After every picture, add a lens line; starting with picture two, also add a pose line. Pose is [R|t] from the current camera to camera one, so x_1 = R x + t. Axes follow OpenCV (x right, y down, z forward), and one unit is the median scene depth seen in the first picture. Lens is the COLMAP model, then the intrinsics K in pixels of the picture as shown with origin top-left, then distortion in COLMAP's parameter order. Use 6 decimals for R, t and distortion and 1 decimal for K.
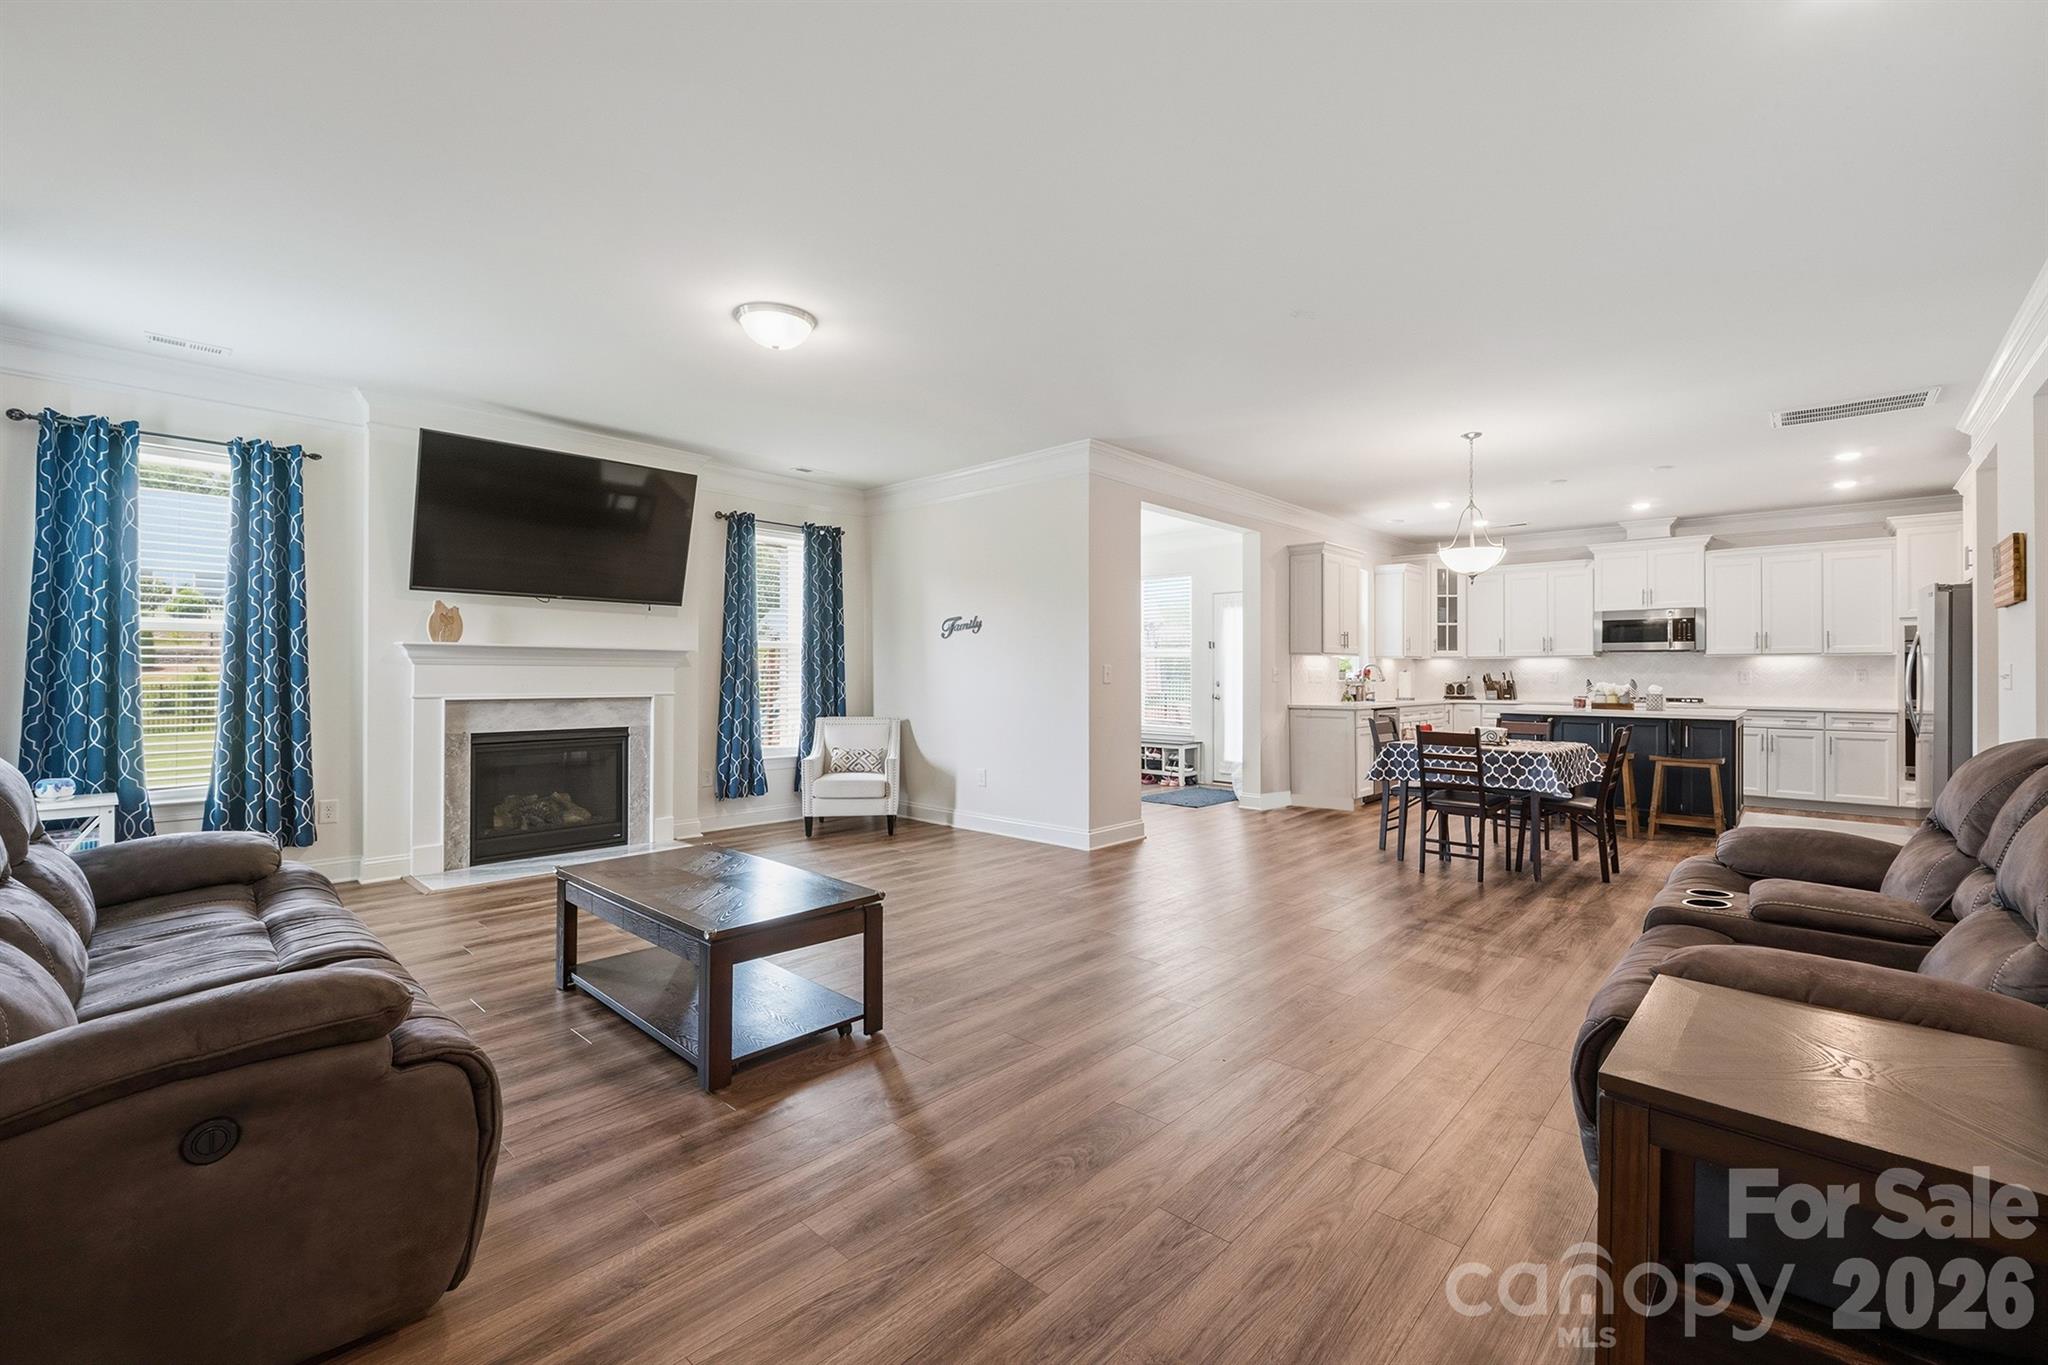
lens RADIAL K [[857.0, 0, 1020.3], [0, 857.0, 670.3], [0, 0, 1]] dist [-0.006828, -0.000113]
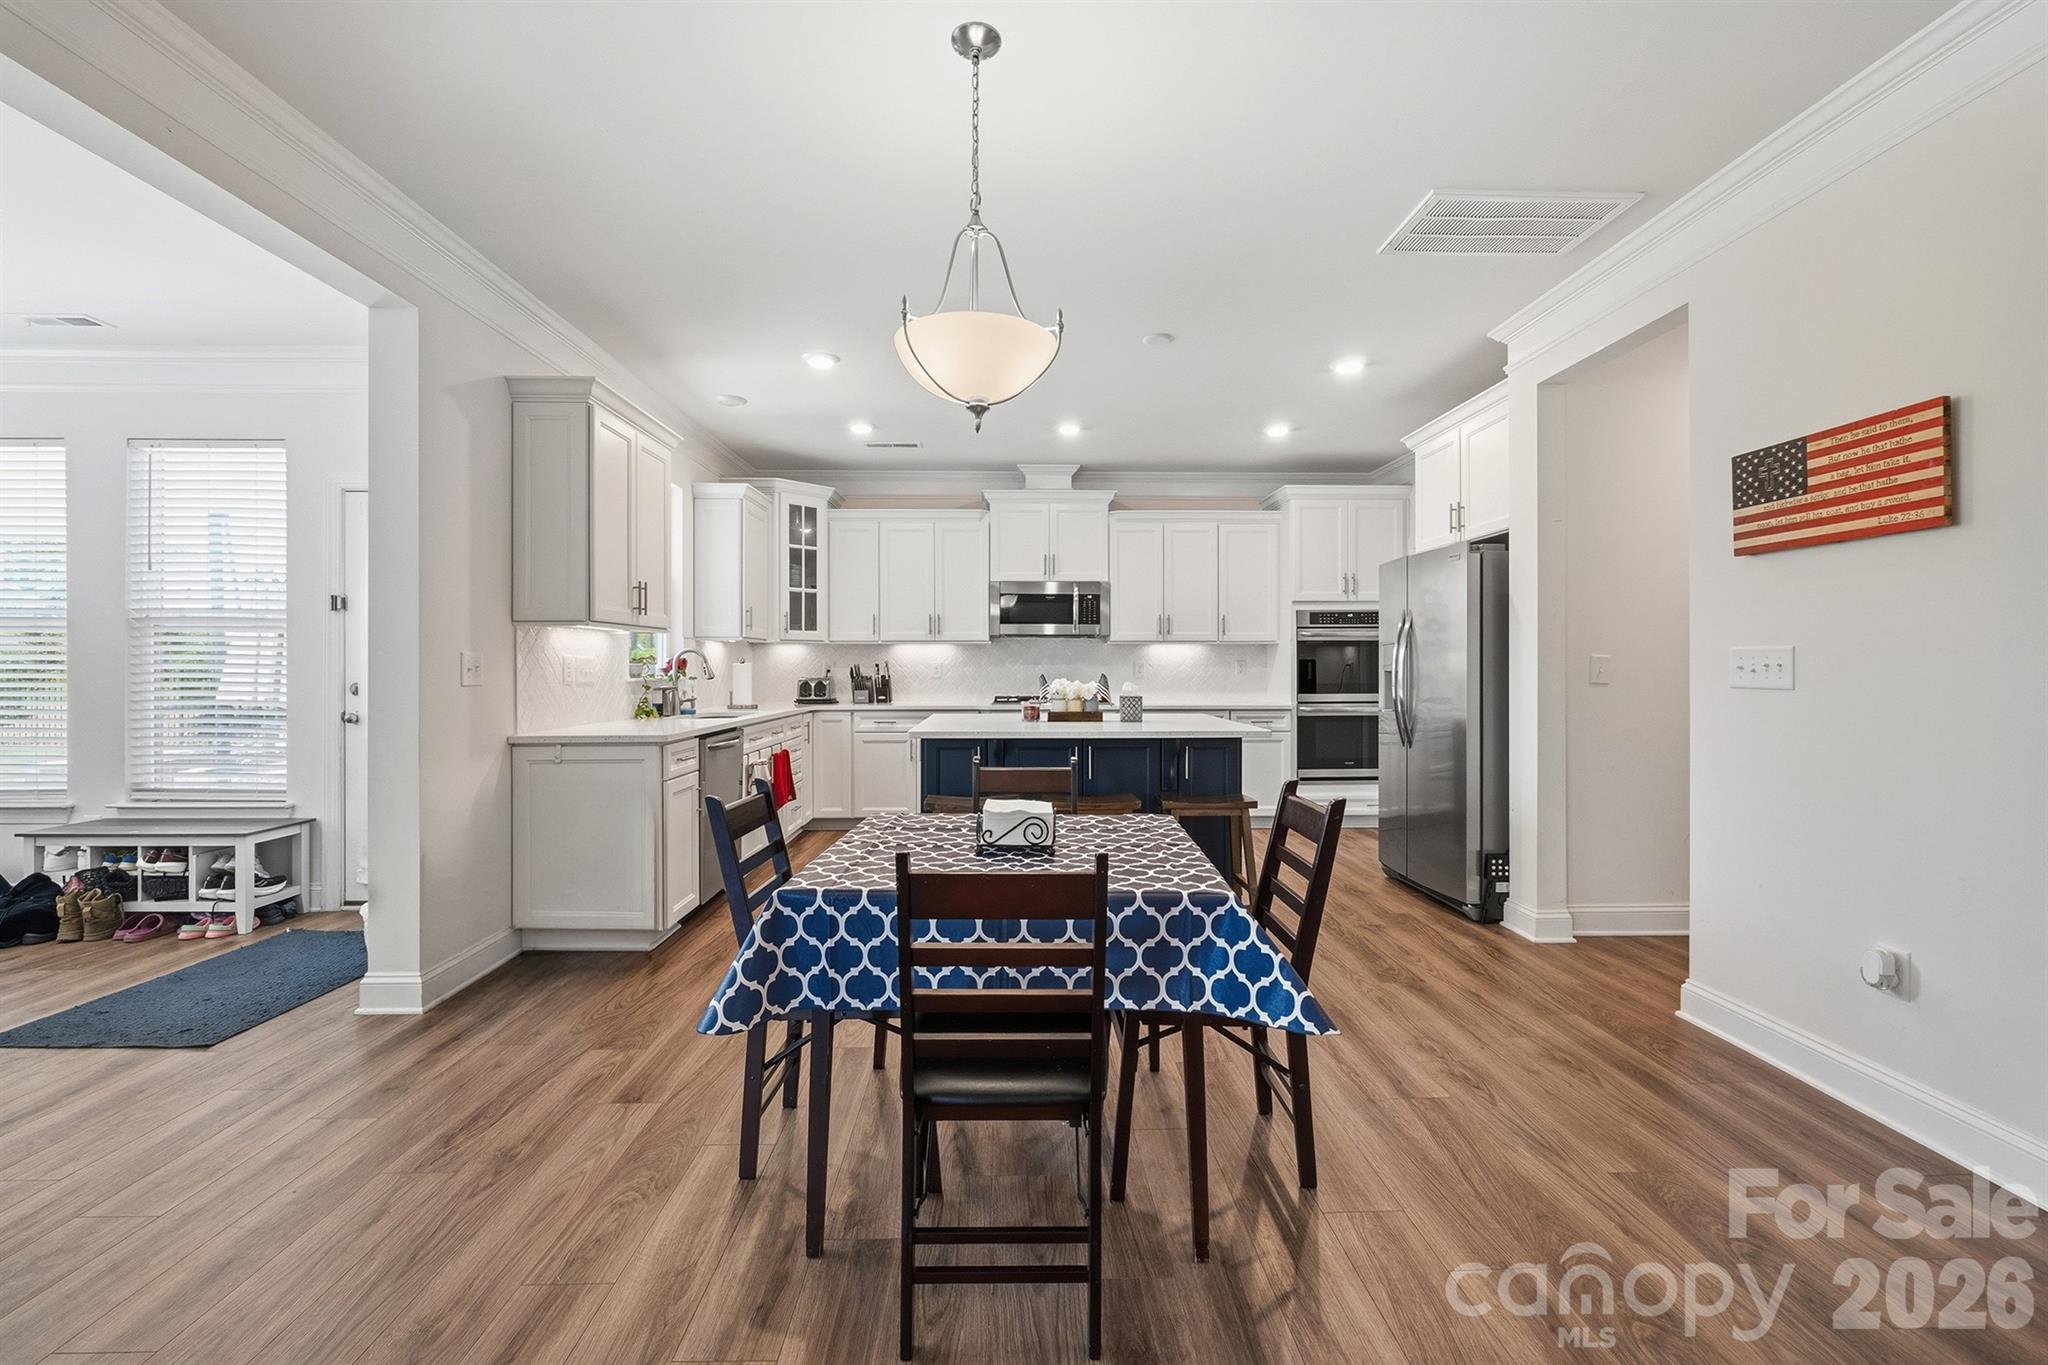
lens RADIAL K [[857.0, 0, 1034.2], [0, 857.0, 667.2], [0, 0, 1]] dist [-0.006828, -0.000113]
pose [[0.705369, -0.002444, 0.708836, 0.220297], [-0.000928, 0.999990, 0.004371, 0.002559], [-0.708839, -0.003741, 0.705360, 0.569855]]
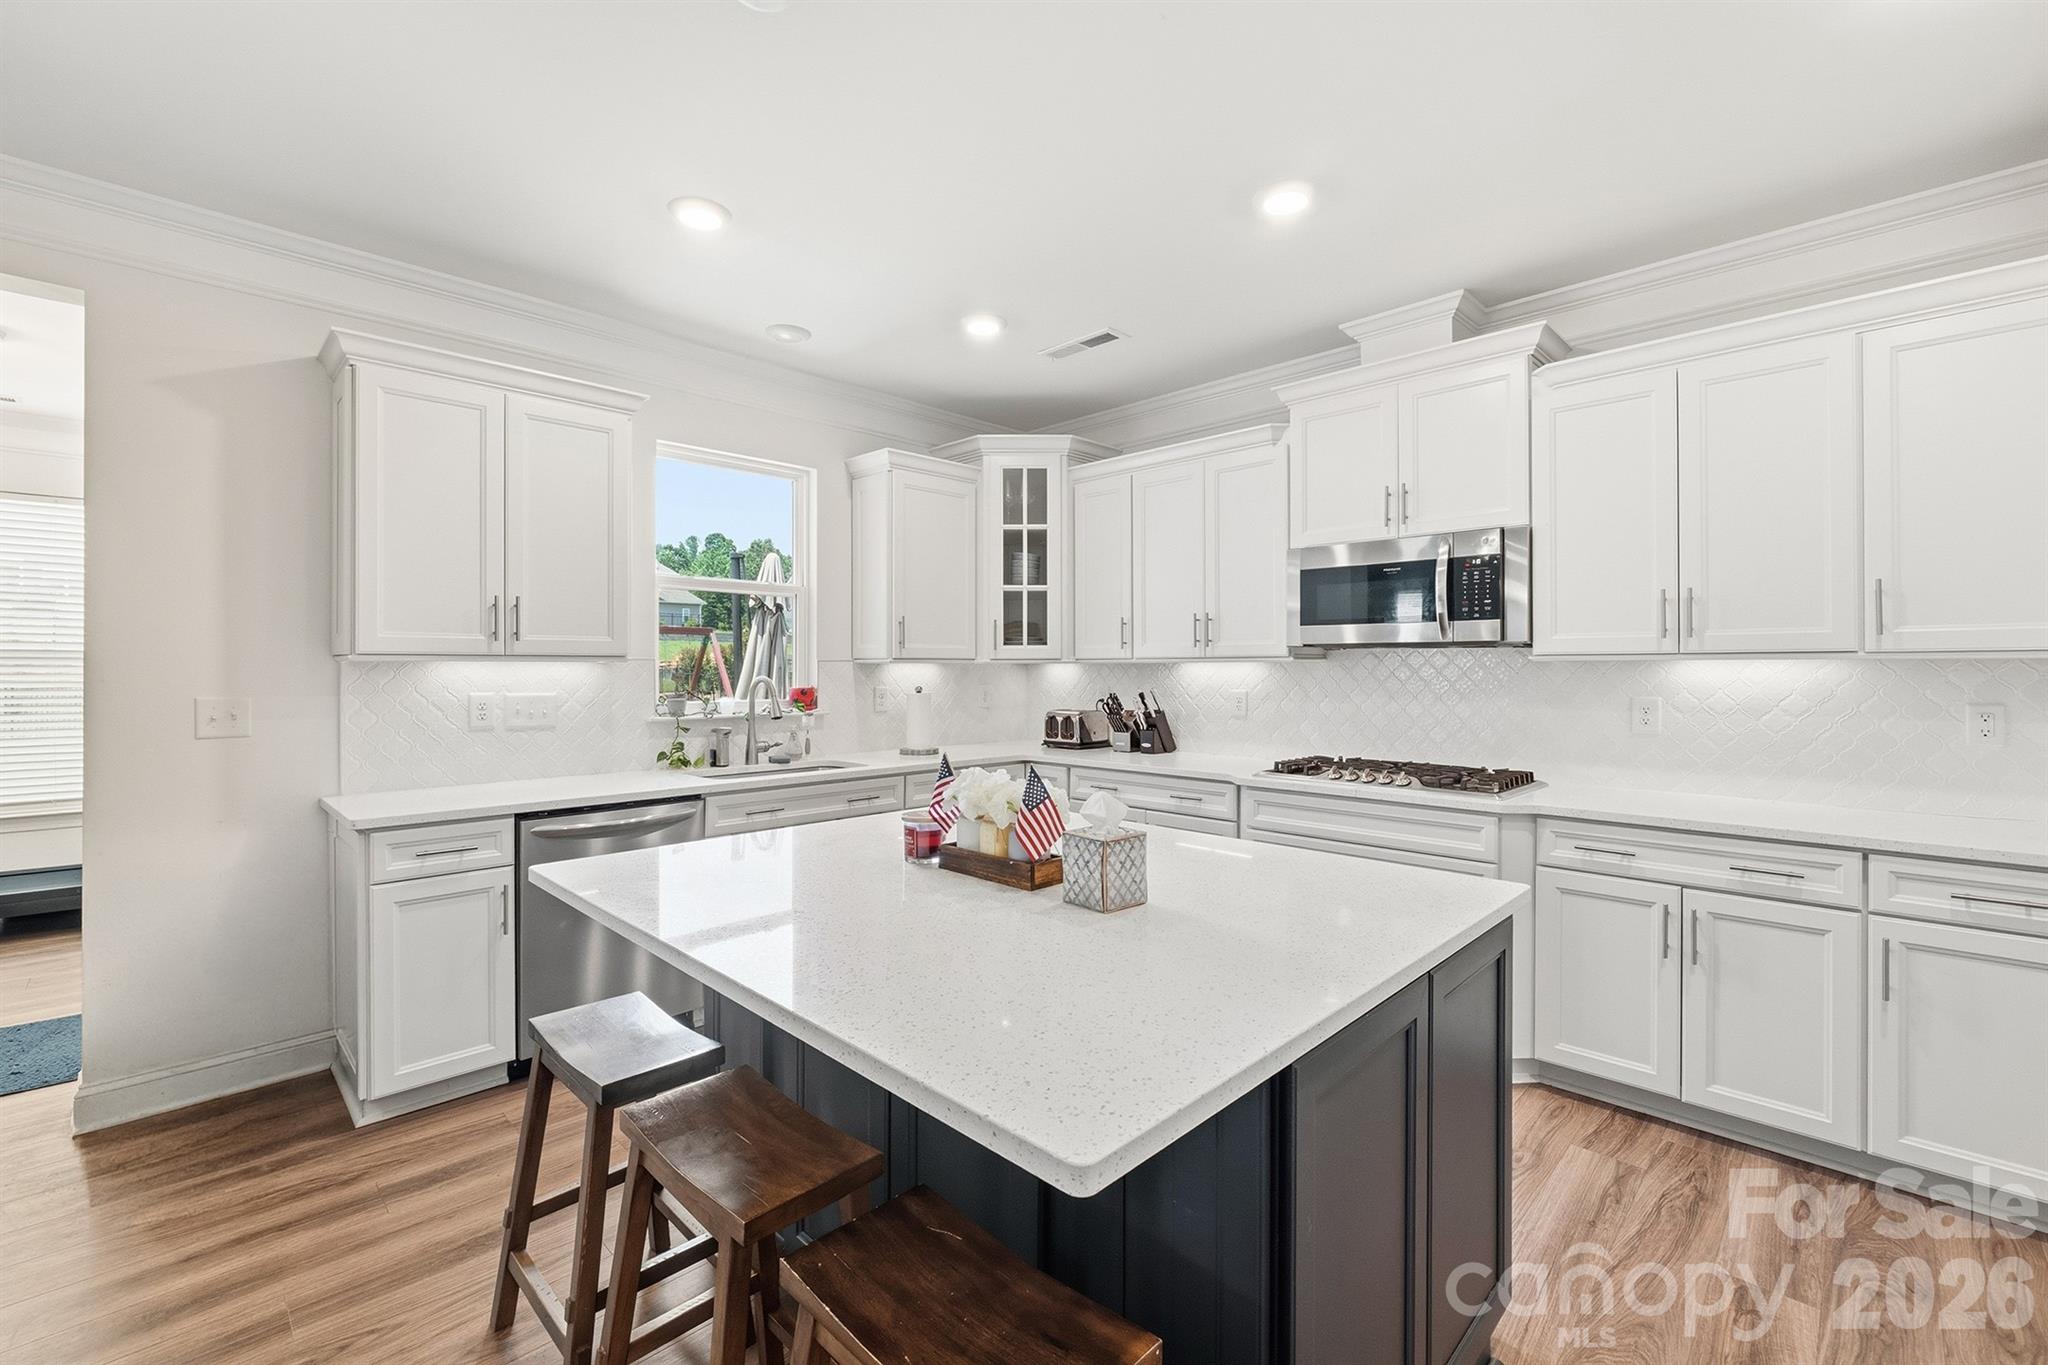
lens RADIAL K [[857.0, 0, 1012.2], [0, 857.0, 683.4], [0, 0, 1]] dist [-0.006828, -0.000113]
pose [[0.999951, -0.002842, -0.009533, 0.683997], [0.003027, 0.999807, 0.019418, -0.016068], [0.009476, -0.019446, 0.999766, 0.738890]]
